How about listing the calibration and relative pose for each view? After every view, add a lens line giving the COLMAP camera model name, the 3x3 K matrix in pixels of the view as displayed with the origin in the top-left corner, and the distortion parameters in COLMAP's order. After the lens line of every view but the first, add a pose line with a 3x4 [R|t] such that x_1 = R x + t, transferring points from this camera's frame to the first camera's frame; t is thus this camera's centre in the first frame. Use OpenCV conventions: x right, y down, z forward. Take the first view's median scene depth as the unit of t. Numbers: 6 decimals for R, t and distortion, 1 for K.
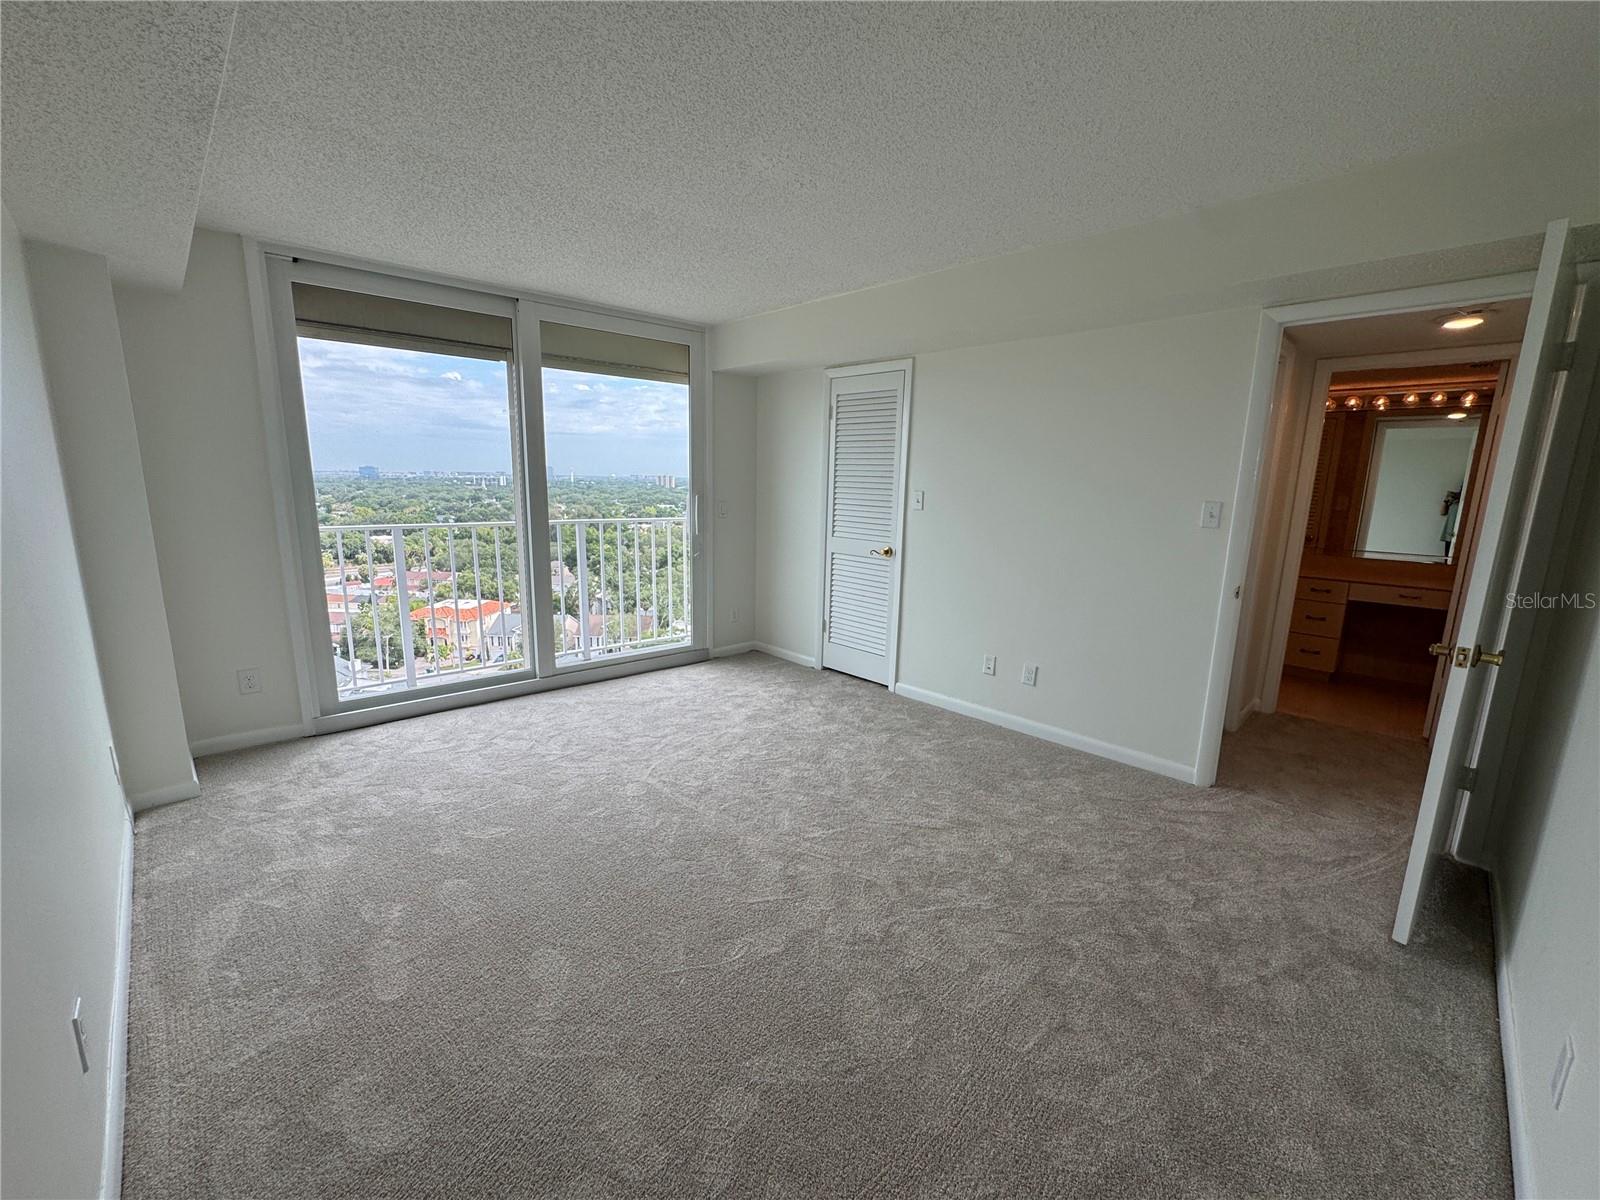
lens RADIAL K [[640.7, 0, 798.1], [0, 640.7, 598.8], [0, 0, 1]] dist [-0.003866, 0.000134]
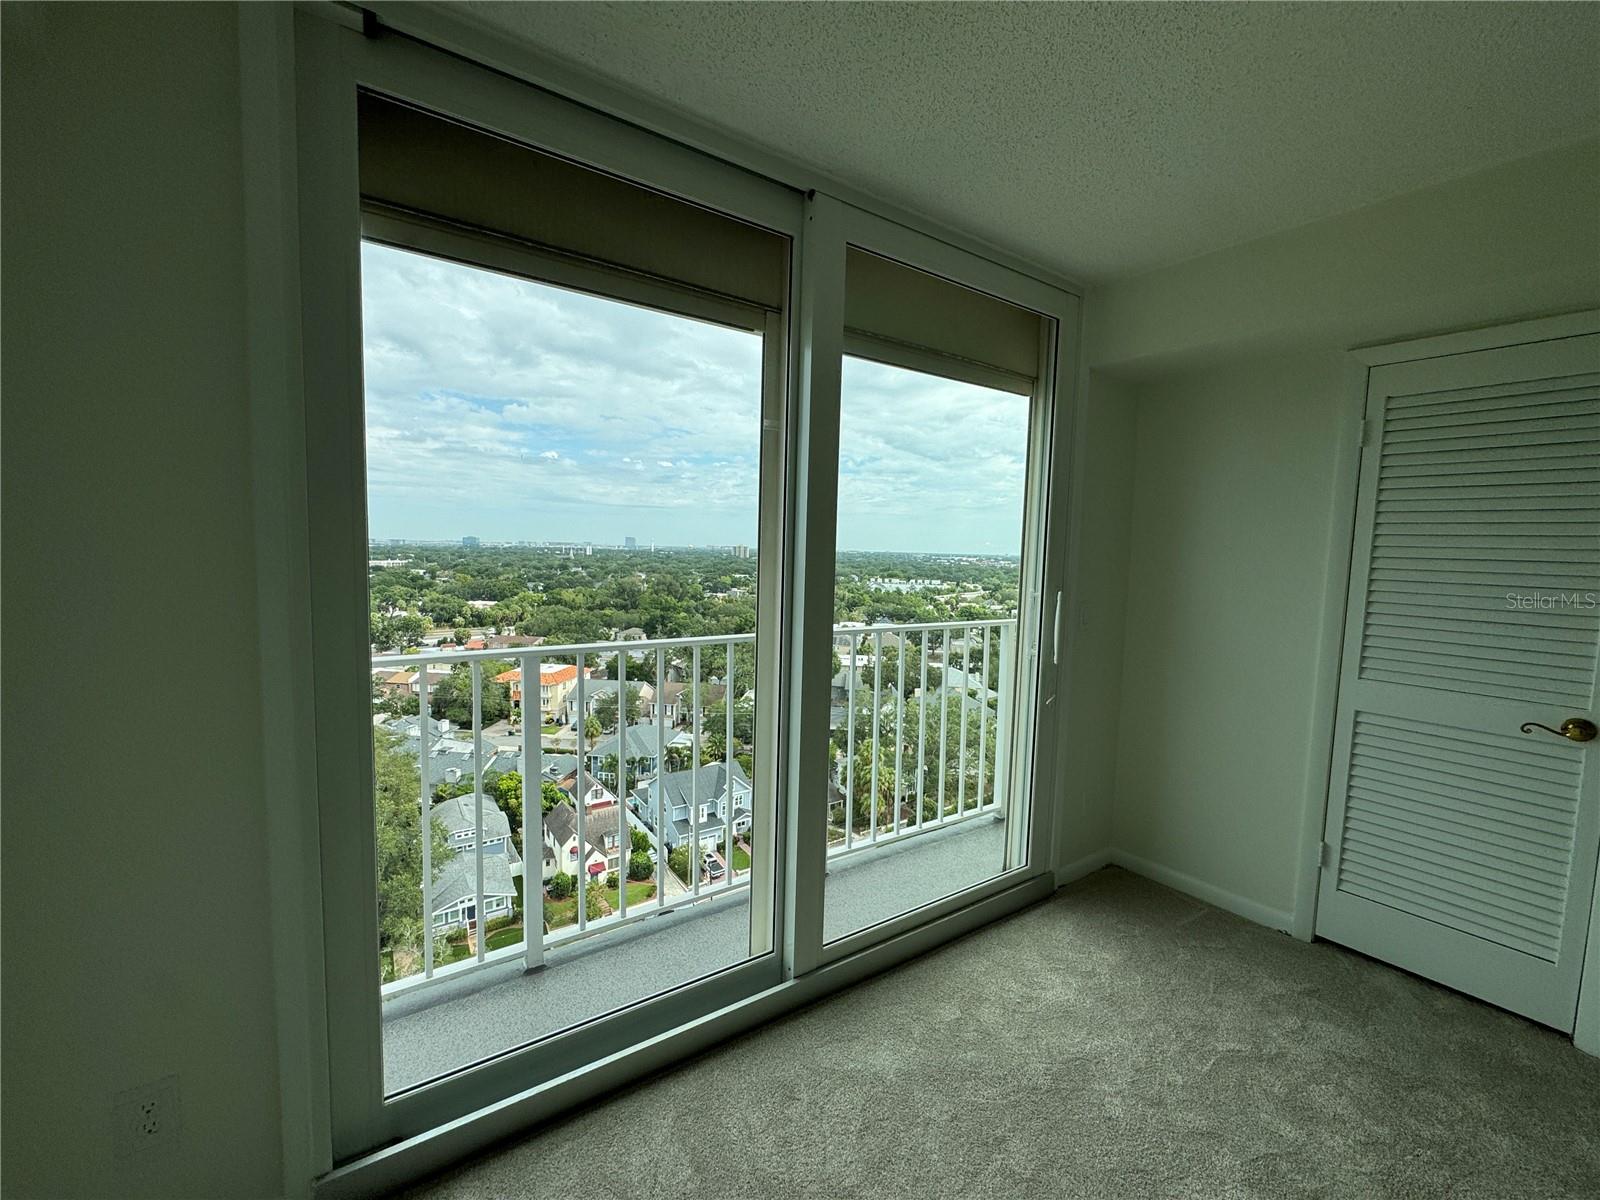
lens RADIAL K [[640.7, 0, 798.1], [0, 640.7, 598.8], [0, 0, 1]] dist [-0.003866, 0.000134]
pose [[0.993827, 0.013265, -0.110143, -0.299073], [-0.025177, 0.993889, -0.107470, -0.087840], [0.108044, 0.109580, 0.988088, 0.426305]]
